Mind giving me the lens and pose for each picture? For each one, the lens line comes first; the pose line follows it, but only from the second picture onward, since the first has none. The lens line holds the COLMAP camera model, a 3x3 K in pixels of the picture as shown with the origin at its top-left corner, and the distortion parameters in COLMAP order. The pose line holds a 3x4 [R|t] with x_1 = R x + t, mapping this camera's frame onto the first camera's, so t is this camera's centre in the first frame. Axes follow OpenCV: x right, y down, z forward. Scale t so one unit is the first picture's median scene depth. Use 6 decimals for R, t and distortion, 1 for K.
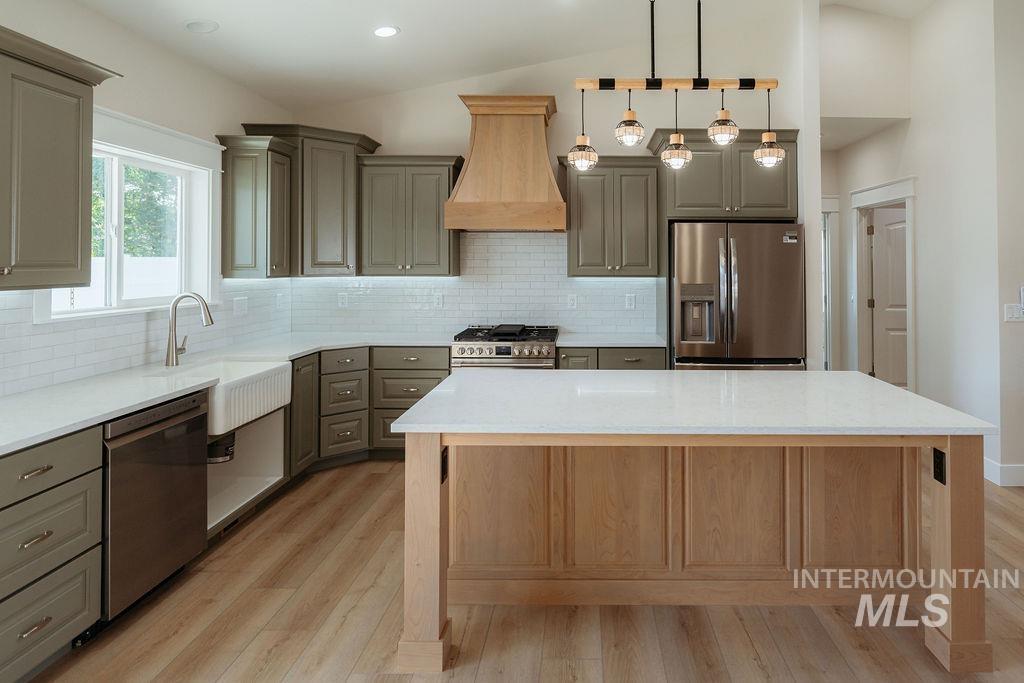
lens RADIAL K [[615.5, 0, 547.0], [0, 615.5, 250.8], [0, 0, 1]] dist [-0.007627, 0.004013]
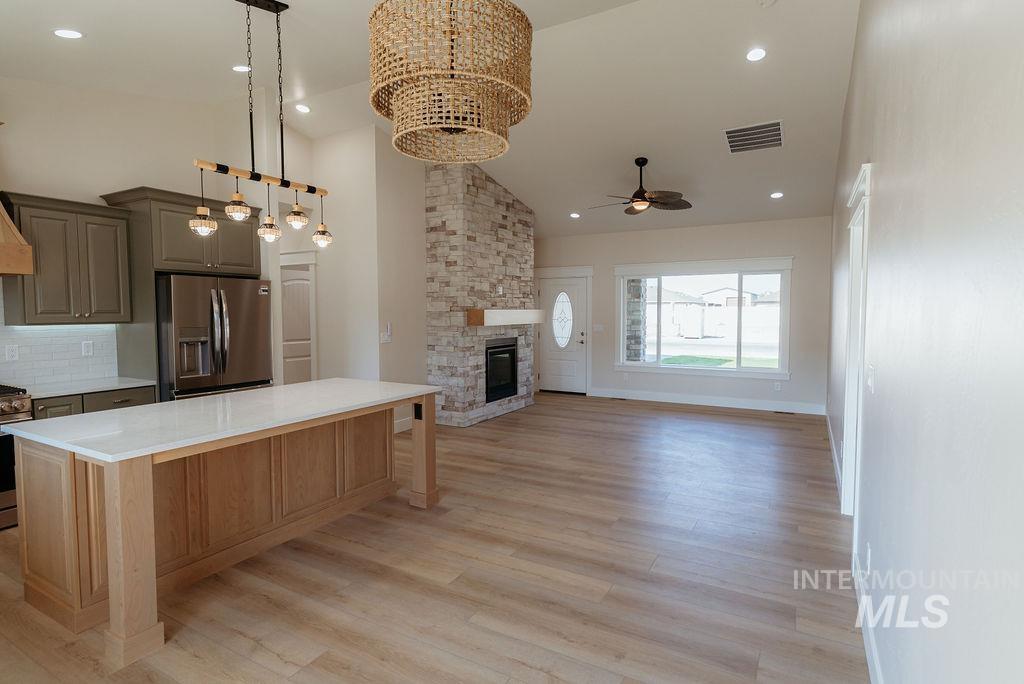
lens RADIAL K [[539.3, 0, 521.4], [0, 539.3, 338.5], [0, 0, 1]] dist [-0.001575, 0.000326]
pose [[0.472681, -0.050704, 0.879774, -0.462736], [-0.013652, 0.997802, 0.064842, -0.001195], [-0.881128, -0.042660, 0.470950, -0.065710]]
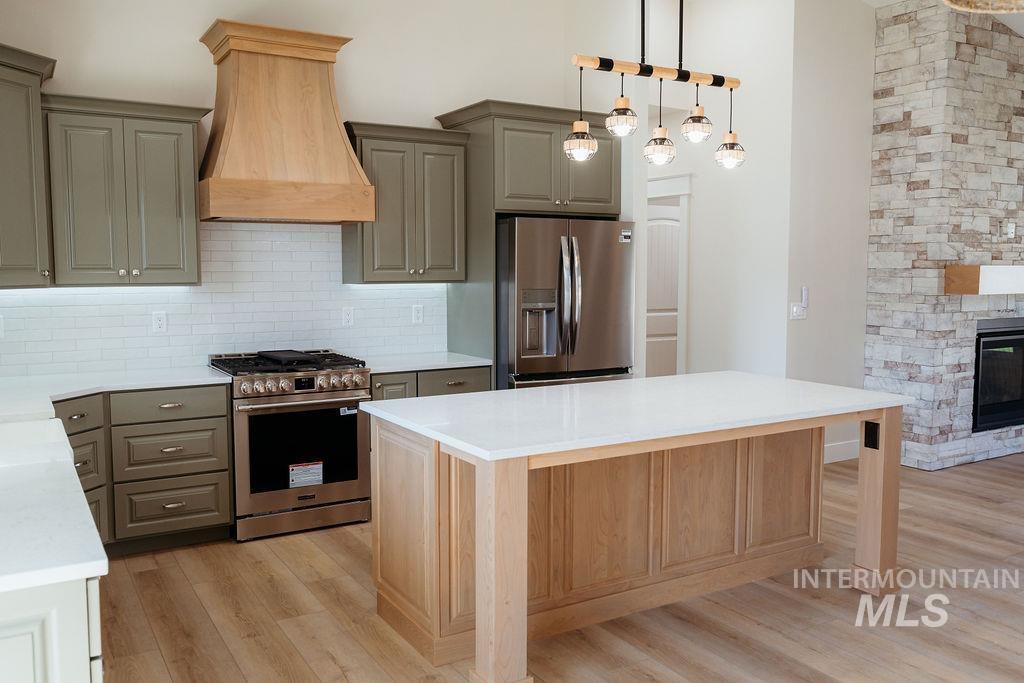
lens RADIAL K [[874.3, 0, 508.6], [0, 874.3, 340.0], [0, 0, 1]] dist [-0.009302, 0.008893]
pose [[0.850060, -0.047498, 0.524540, -0.538318], [-0.007563, 0.994722, 0.102329, -0.000908], [-0.526632, -0.090953, 0.845214, -0.028403]]
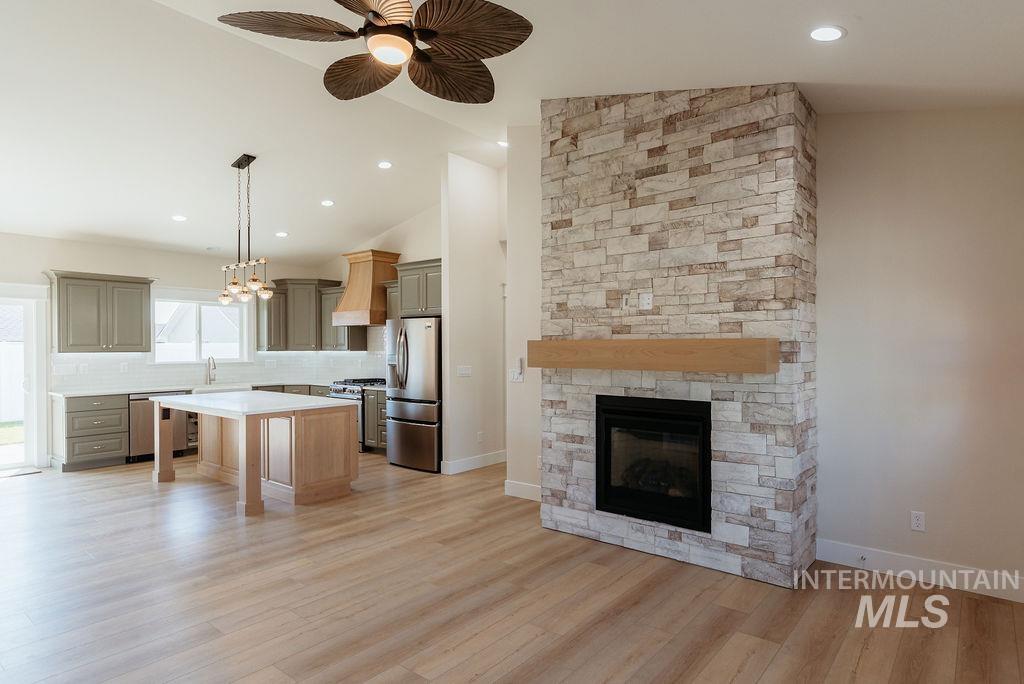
lens RADIAL K [[558.8, 0, 514.6], [0, 558.8, 347.6], [0, 0, 1]] dist [-0.002572, -0.000510]
pose [[0.781201, -0.003456, -0.624271, 1.752039], [0.017835, 0.999700, 0.016784, 0.015560], [0.624025, -0.024245, 0.781028, -0.010283]]
